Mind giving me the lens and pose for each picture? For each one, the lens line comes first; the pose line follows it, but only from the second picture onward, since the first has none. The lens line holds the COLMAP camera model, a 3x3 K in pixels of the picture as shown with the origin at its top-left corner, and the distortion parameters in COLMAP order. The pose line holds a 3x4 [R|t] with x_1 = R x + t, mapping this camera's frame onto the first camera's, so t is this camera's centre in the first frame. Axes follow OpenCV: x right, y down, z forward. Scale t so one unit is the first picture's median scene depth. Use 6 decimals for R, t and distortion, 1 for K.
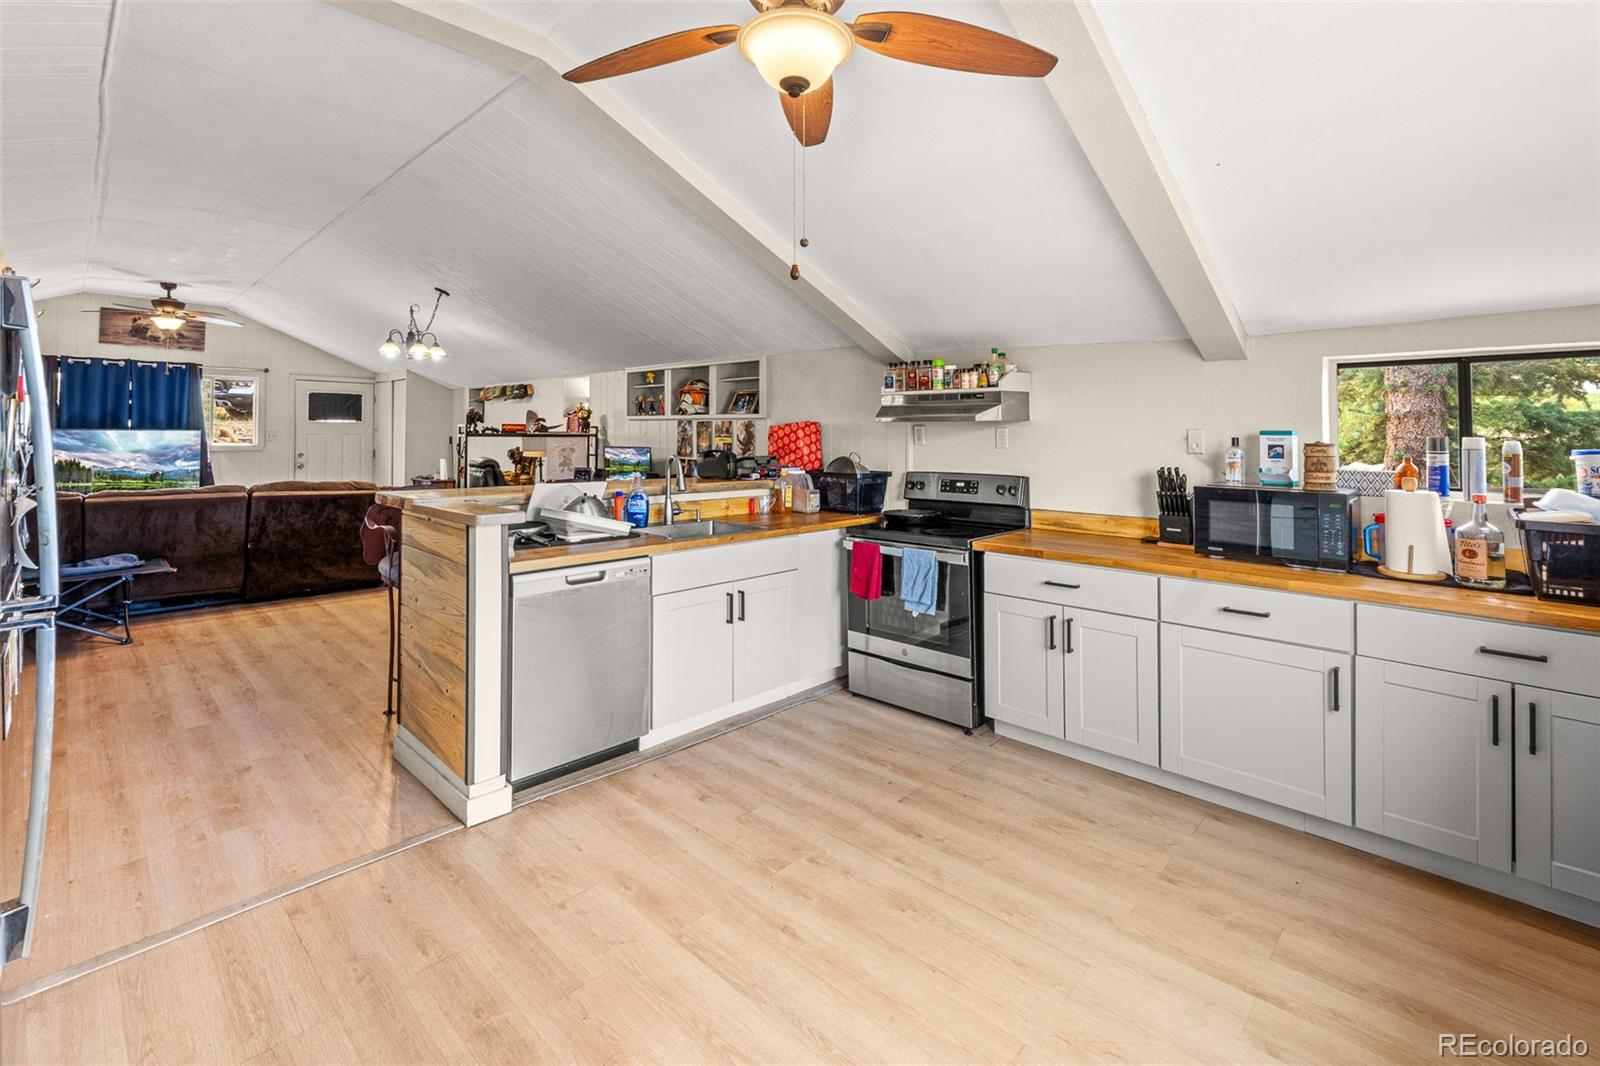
lens RADIAL K [[717.8, 0, 792.3], [0, 717.8, 421.7], [0, 0, 1]] dist [-0.000952, -0.000259]
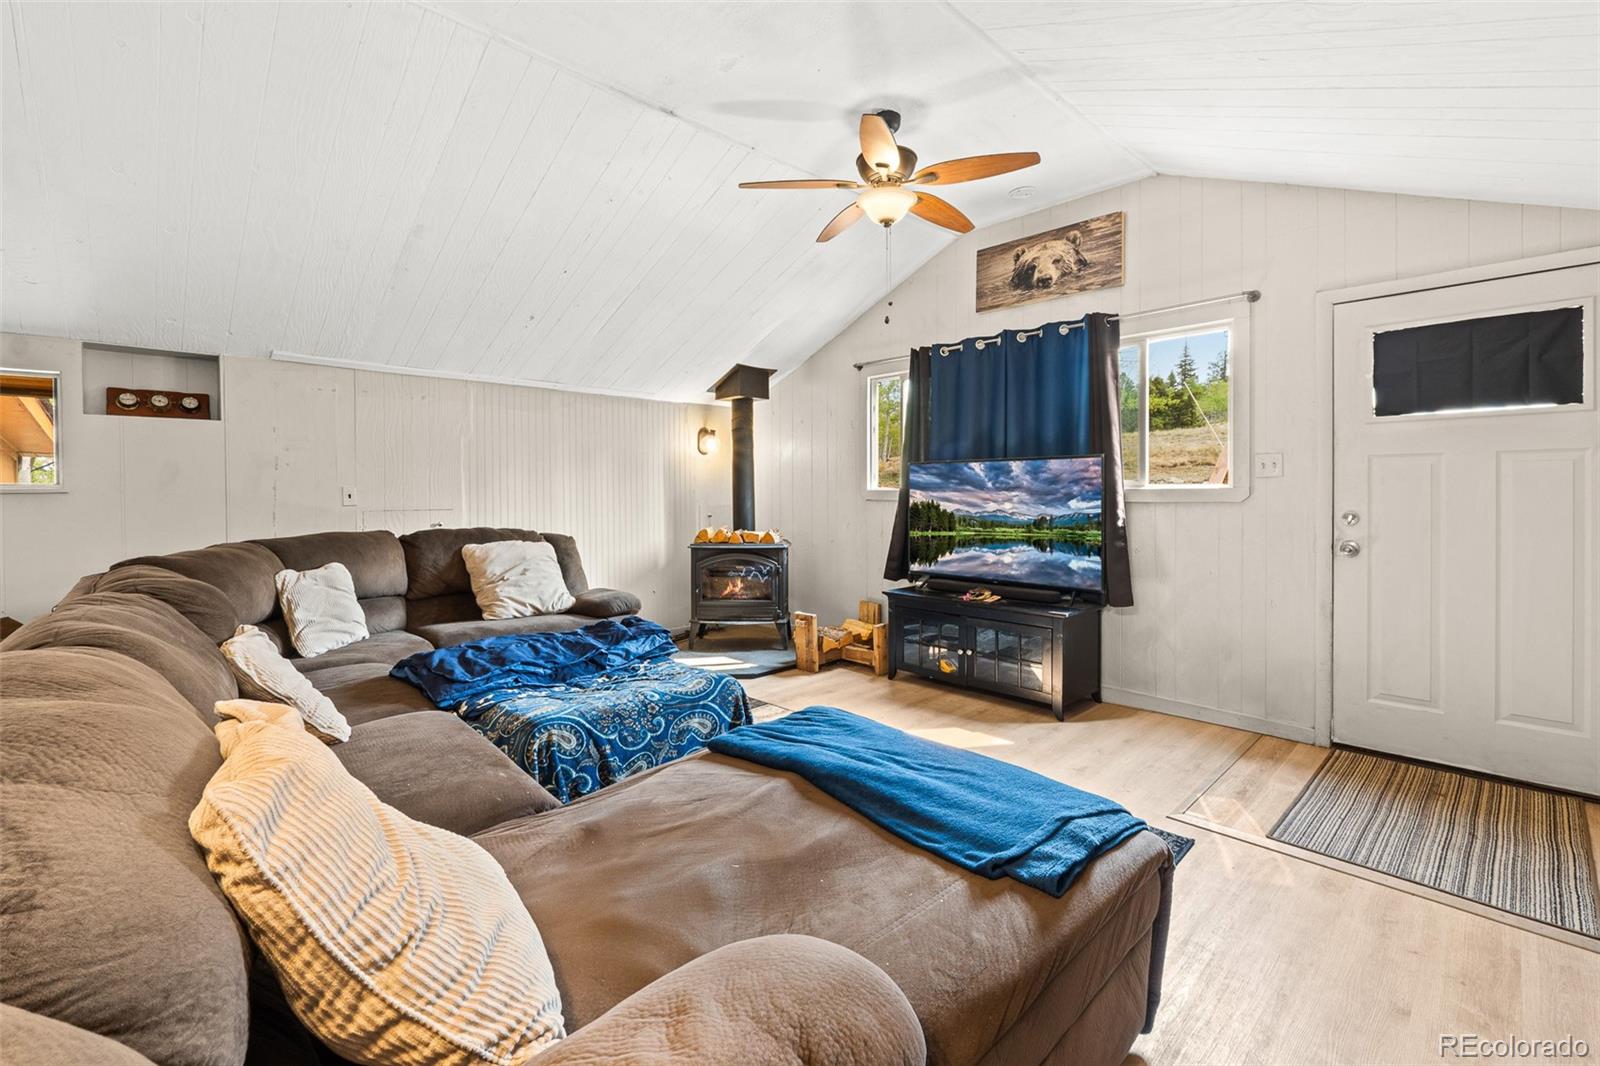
lens RADIAL K [[693.2, 0, 794.9], [0, 693.2, 501.2], [0, 0, 1]] dist [-0.001958, -0.000558]
pose [[-0.040745, 0.008135, -0.999136, -0.618291], [0.020019, 0.999773, 0.007324, 0.056230], [0.998969, -0.019703, -0.040898, 1.359933]]
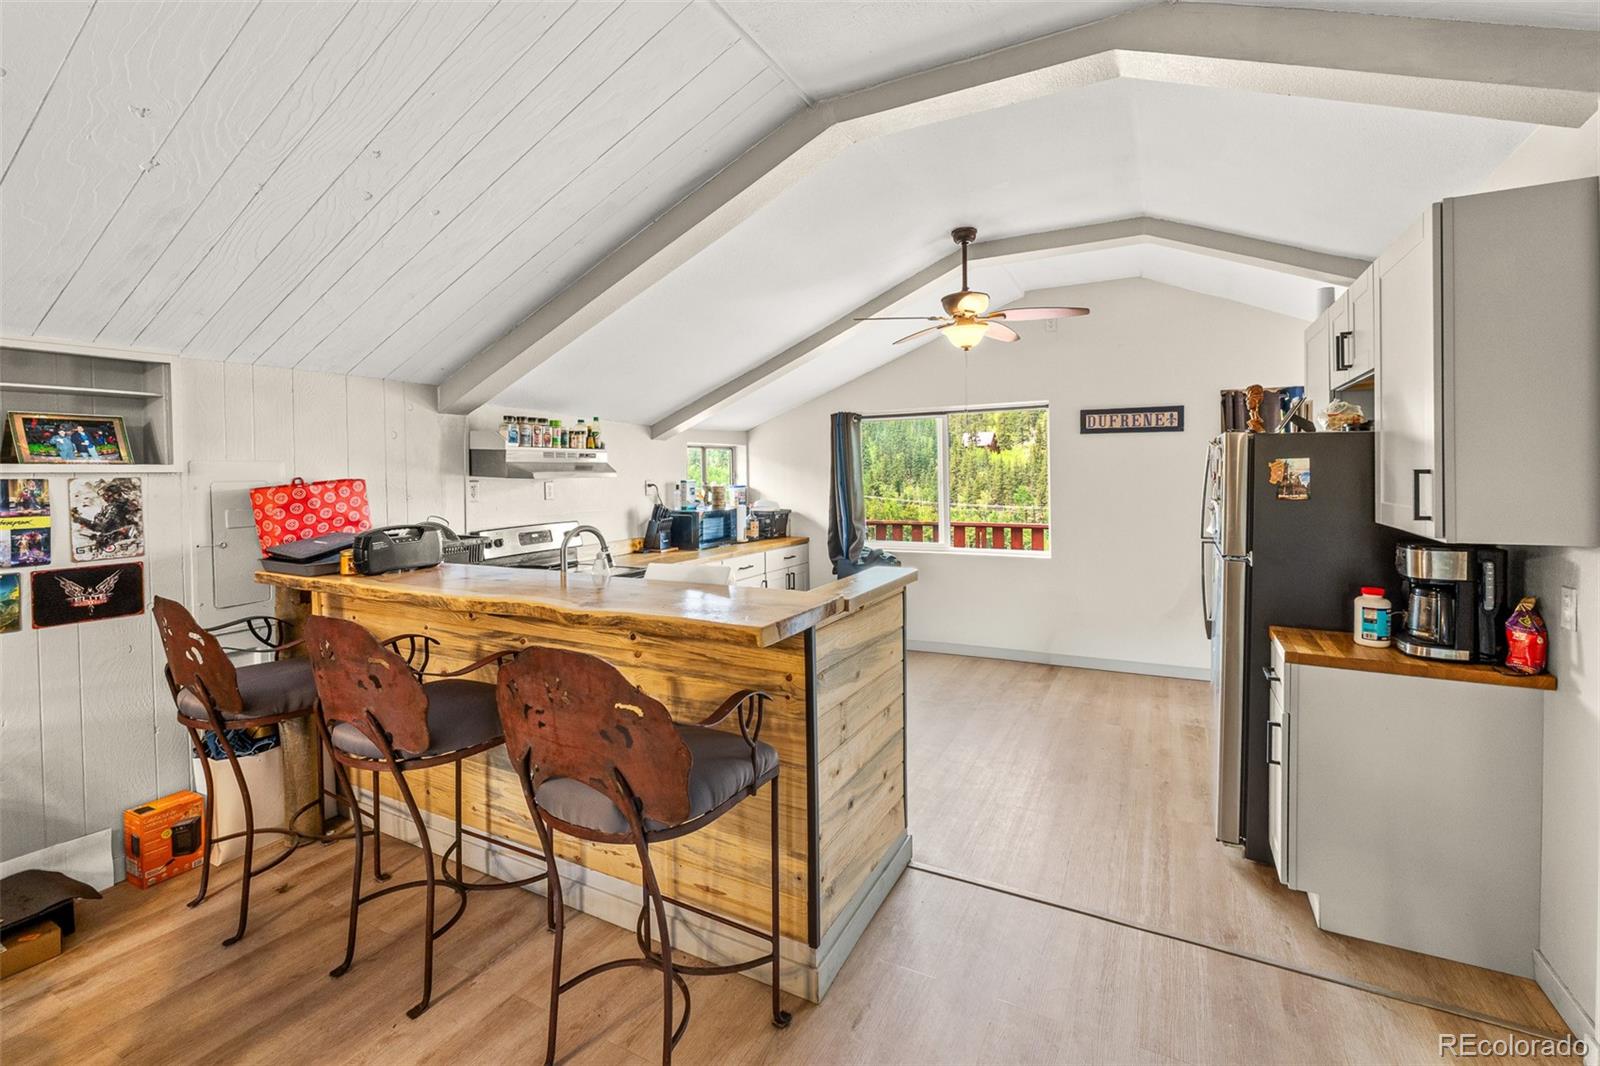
lens RADIAL K [[702.5, 0, 806.0], [0, 702.5, 475.1], [0, 0, 1]] dist [-0.003186, -0.000179]
pose [[-0.293873, -0.010443, 0.955787, -0.690983], [-0.007273, 0.999936, 0.008689, -0.011357], [-0.955817, -0.004398, -0.293931, 0.718286]]
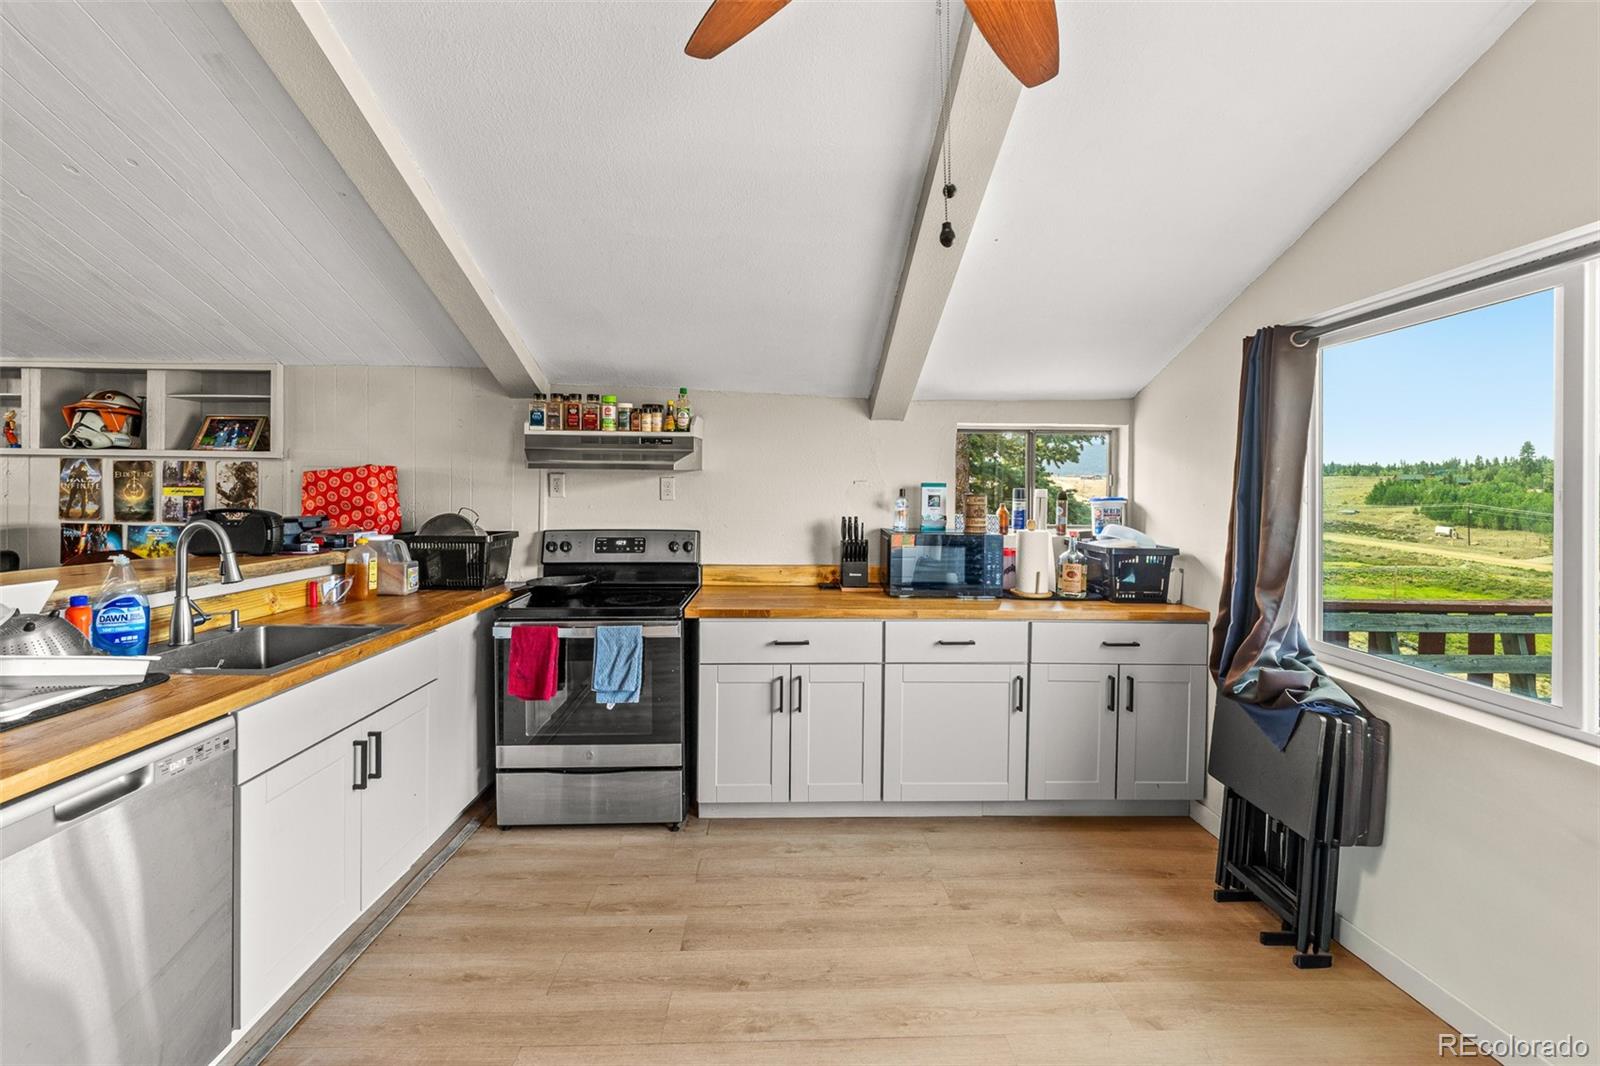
lens RADIAL K [[692.3, 0, 795.0], [0, 692.3, 488.1], [0, 0, 1]] dist [-0.004434, -0.000347]
pose [[0.697081, -0.000111, 0.716992, -0.168105], [-0.017827, 0.999688, 0.017486, 0.002862], [-0.716771, -0.024971, 0.696862, 0.213433]]
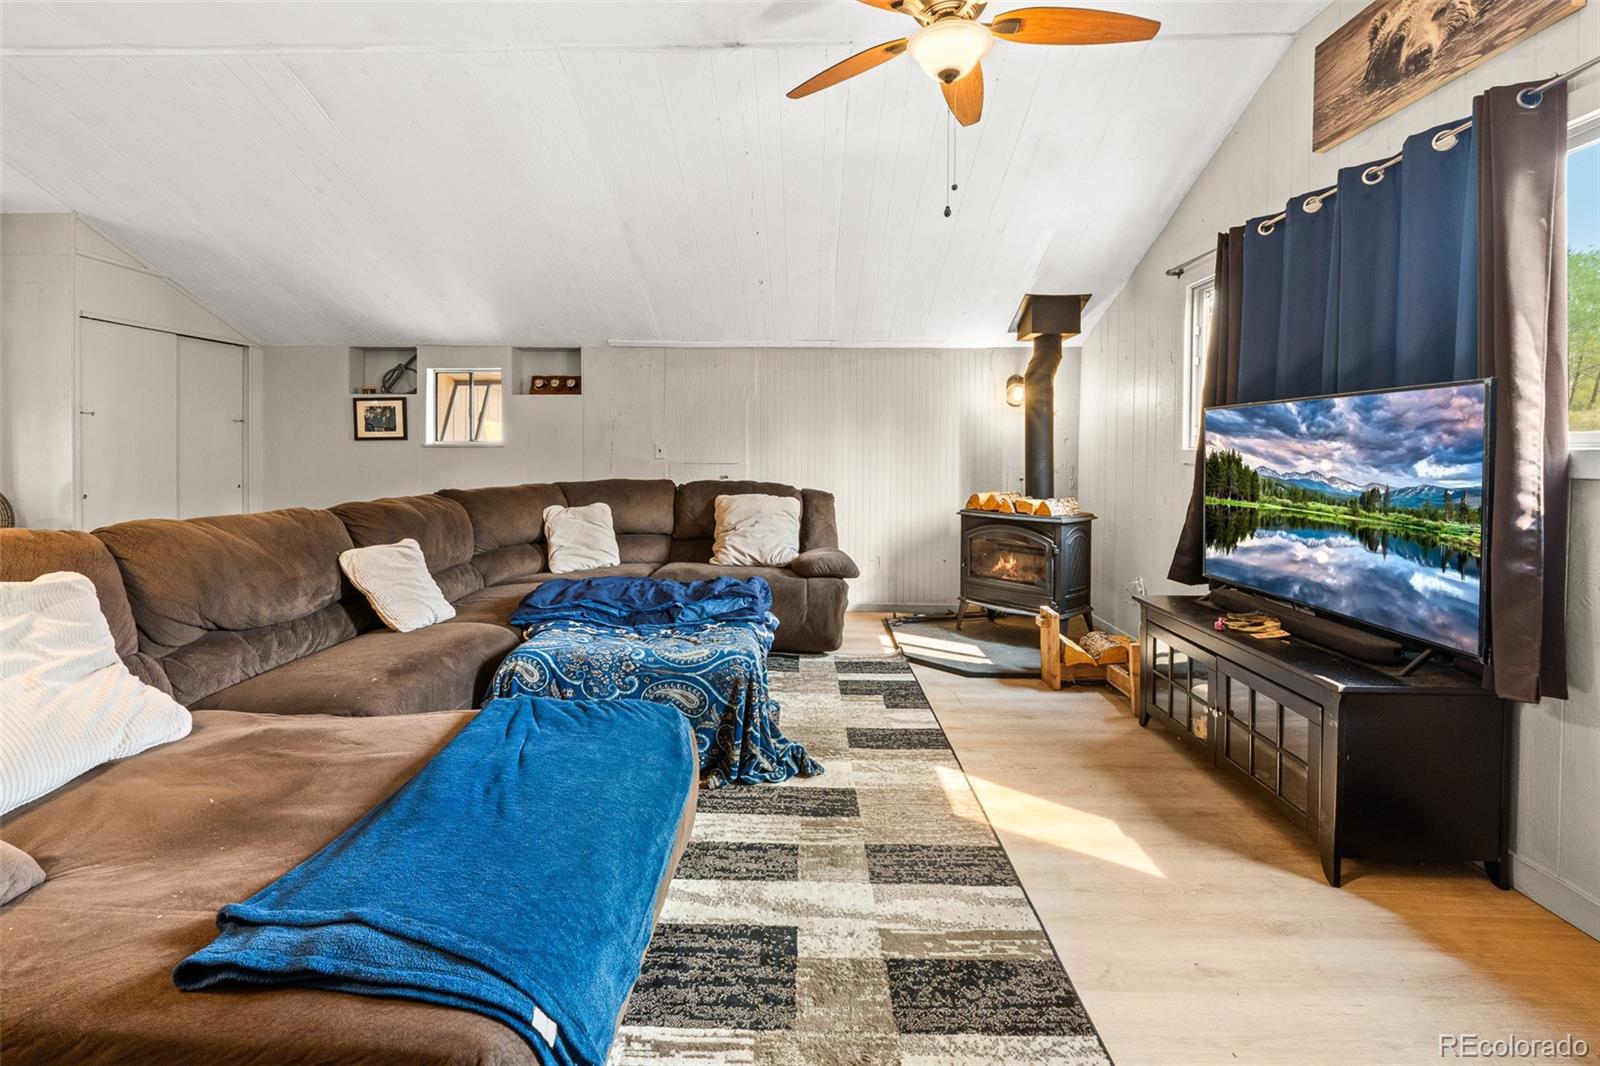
lens RADIAL K [[702.4, 0, 785.9], [0, 702.4, 458.2], [0, 0, 1]] dist [-0.003289, -0.000109]
pose [[-0.729802, -0.002886, -0.683652, -0.851187], [0.002895, 0.999969, -0.007312, 0.064158], [0.683652, -0.007315, -0.729771, 1.671340]]
